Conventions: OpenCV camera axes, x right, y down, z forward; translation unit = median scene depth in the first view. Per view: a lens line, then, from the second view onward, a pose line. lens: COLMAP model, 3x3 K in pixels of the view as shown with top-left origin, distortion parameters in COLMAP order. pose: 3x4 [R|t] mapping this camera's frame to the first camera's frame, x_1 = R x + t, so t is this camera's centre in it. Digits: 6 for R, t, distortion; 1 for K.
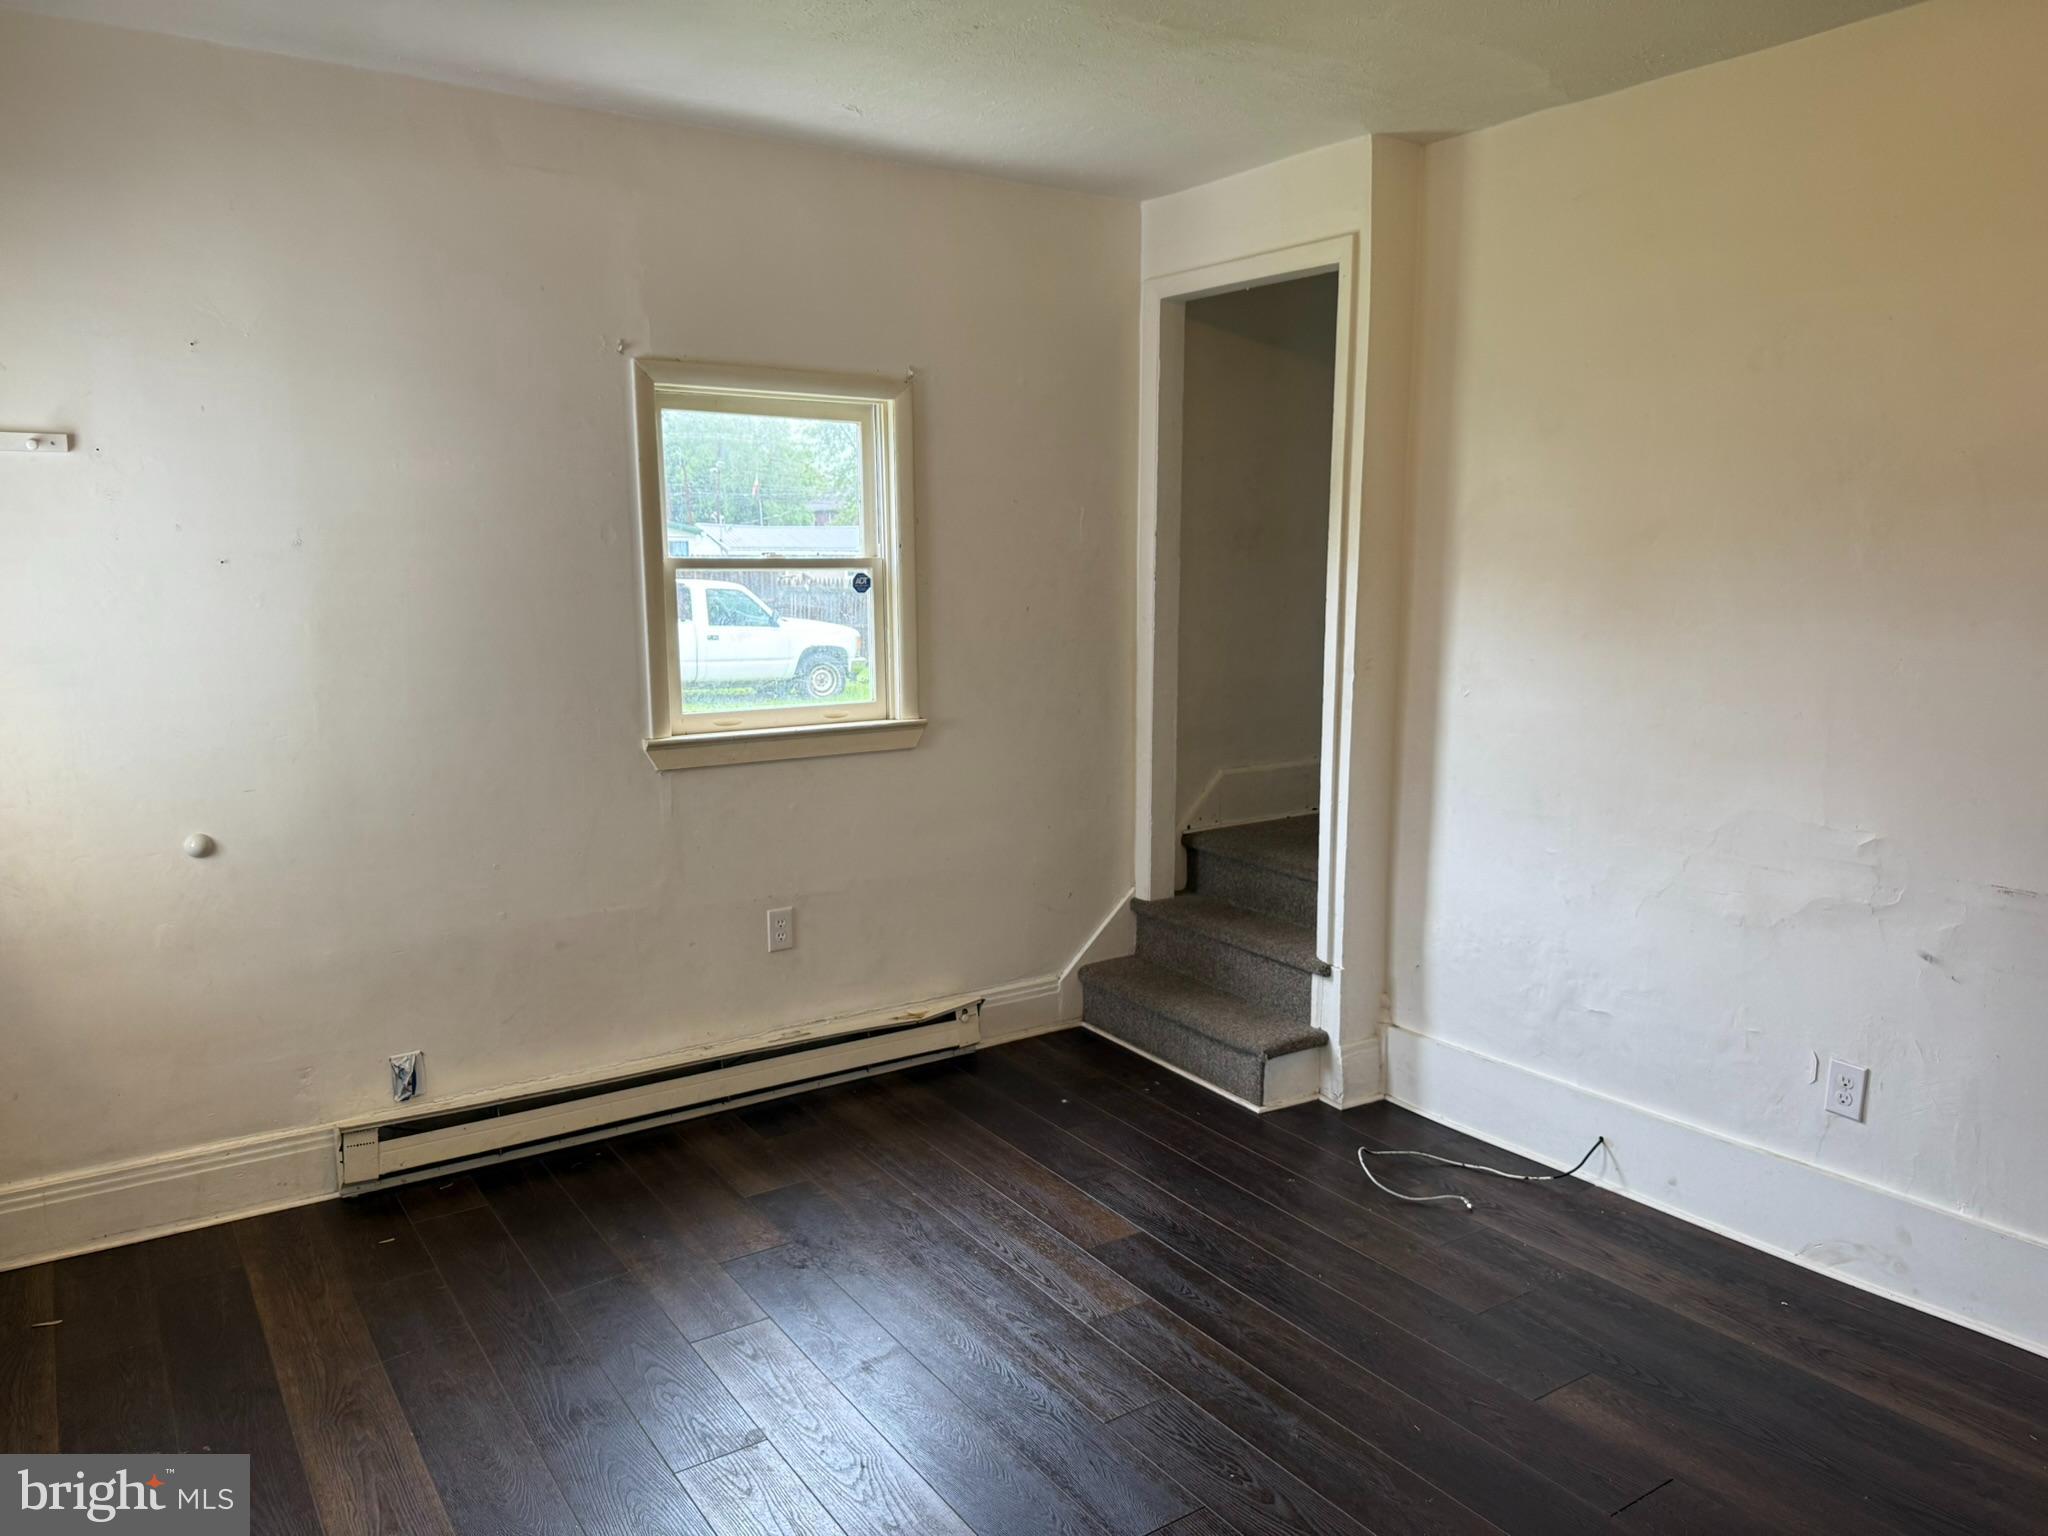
lens RADIAL K [[1427.4, 0, 1038.4], [0, 1427.4, 762.9], [0, 0, 1]] dist [0.025155, -0.015874]
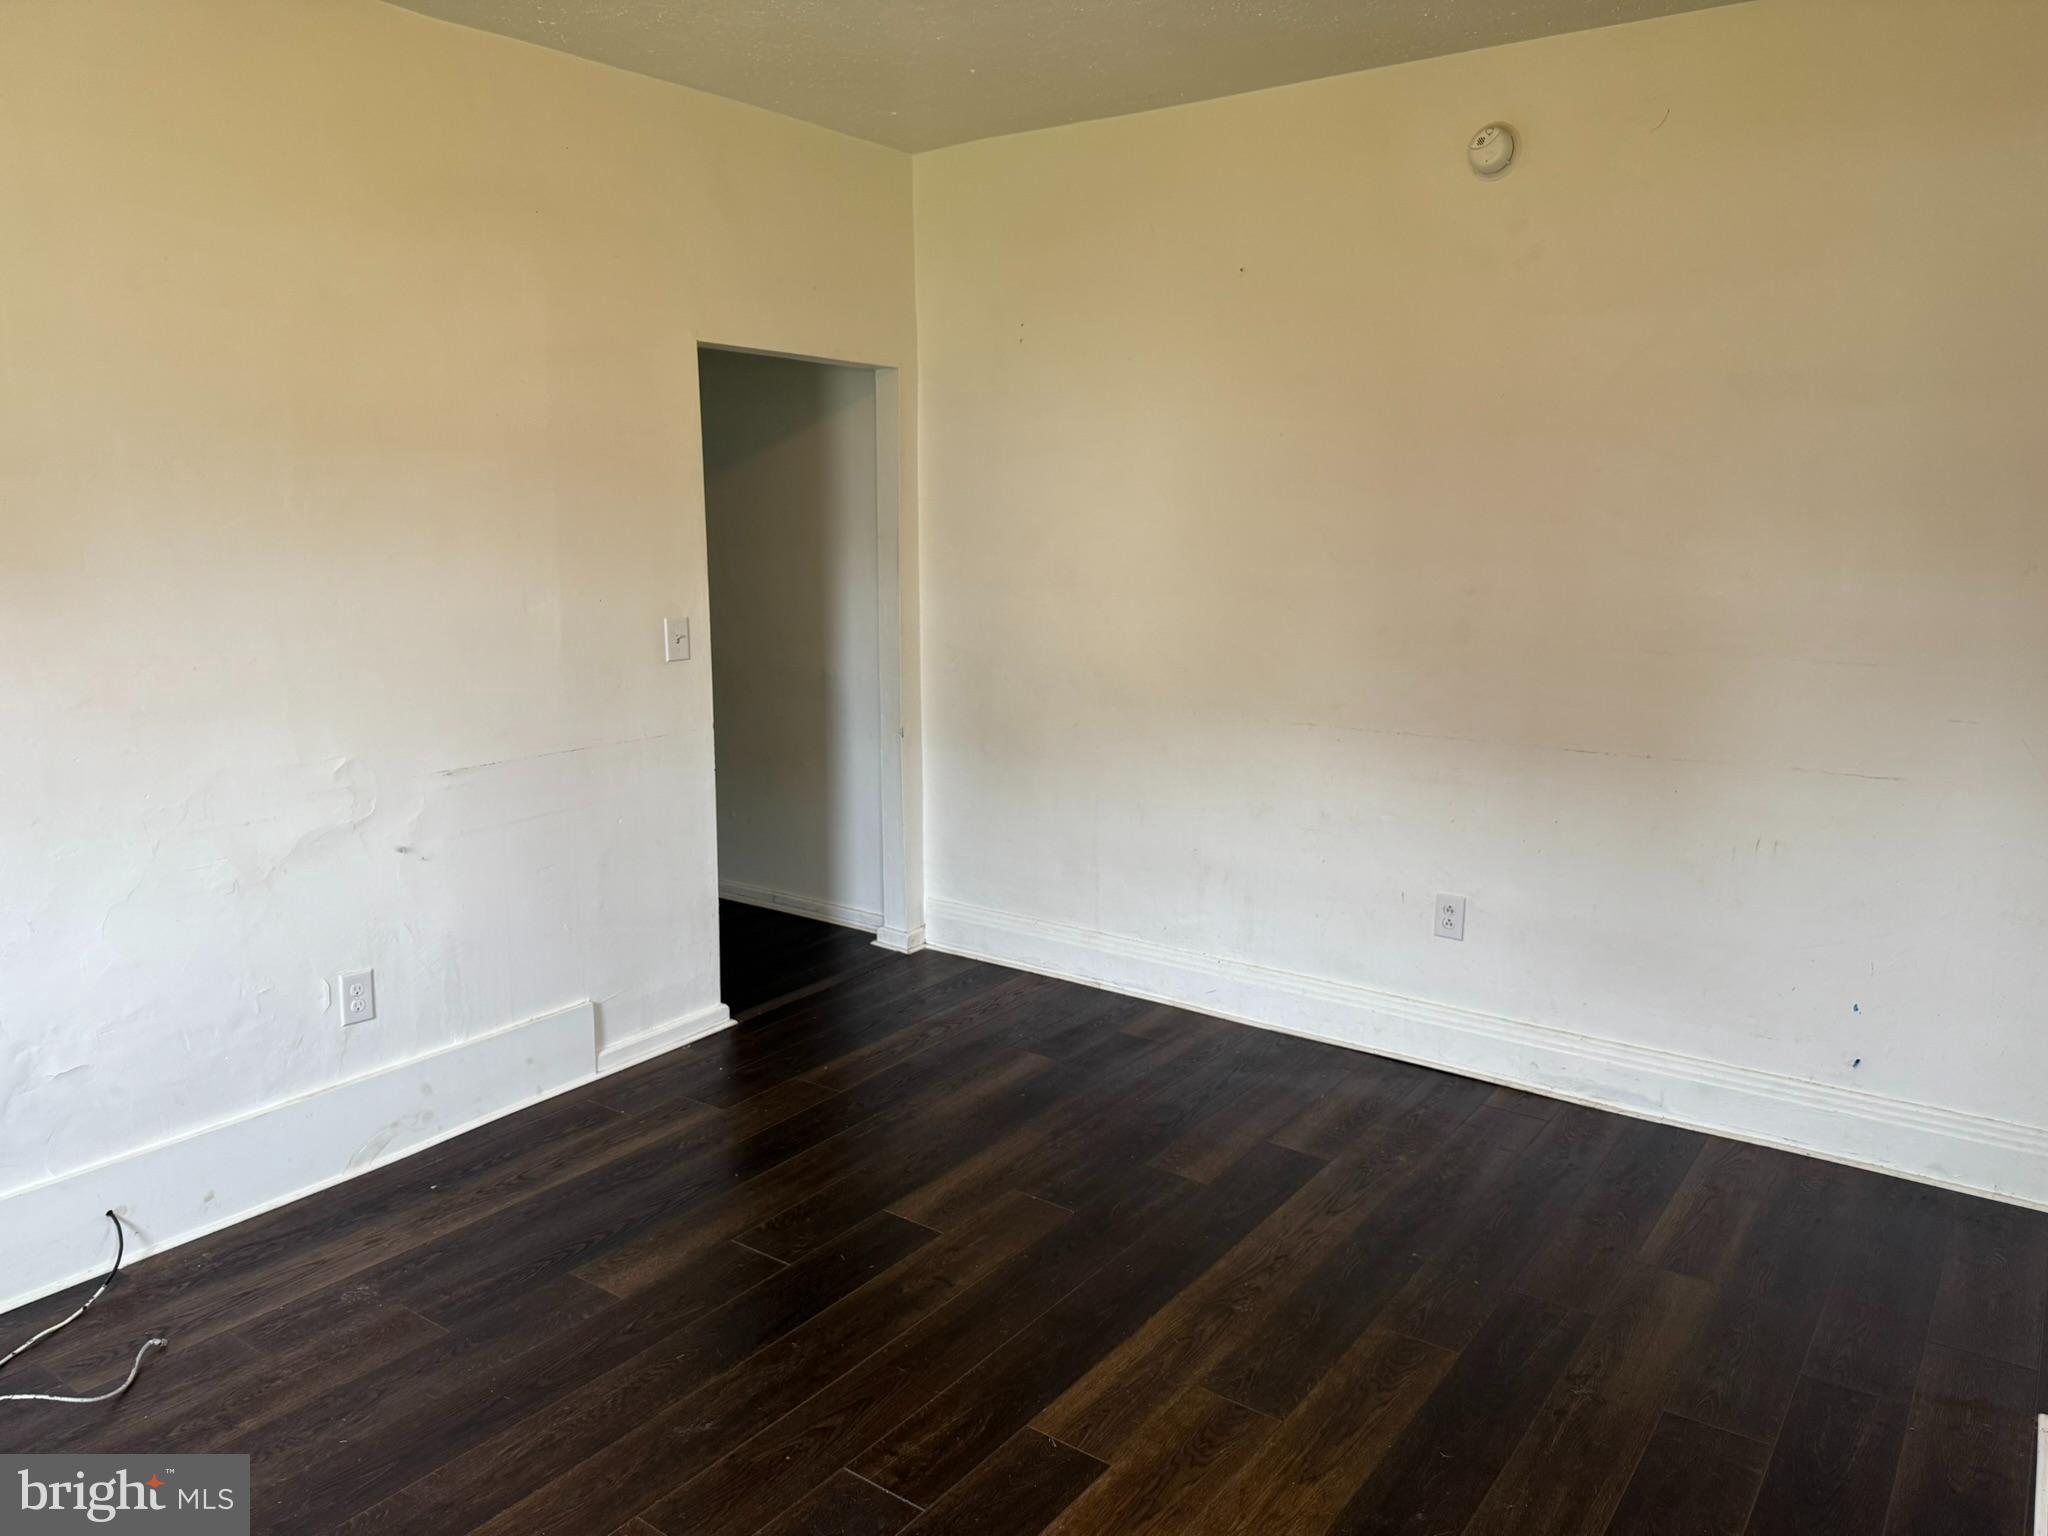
lens RADIAL K [[1427.4, 0, 1030.8], [0, 1427.4, 756.7], [0, 0, 1]] dist [0.025155, -0.015874]
pose [[-0.296637, -0.173181, 0.939156, -0.565094], [0.135084, 0.965923, 0.220784, -0.115789], [-0.945388, 0.192358, -0.263134, 0.769116]]
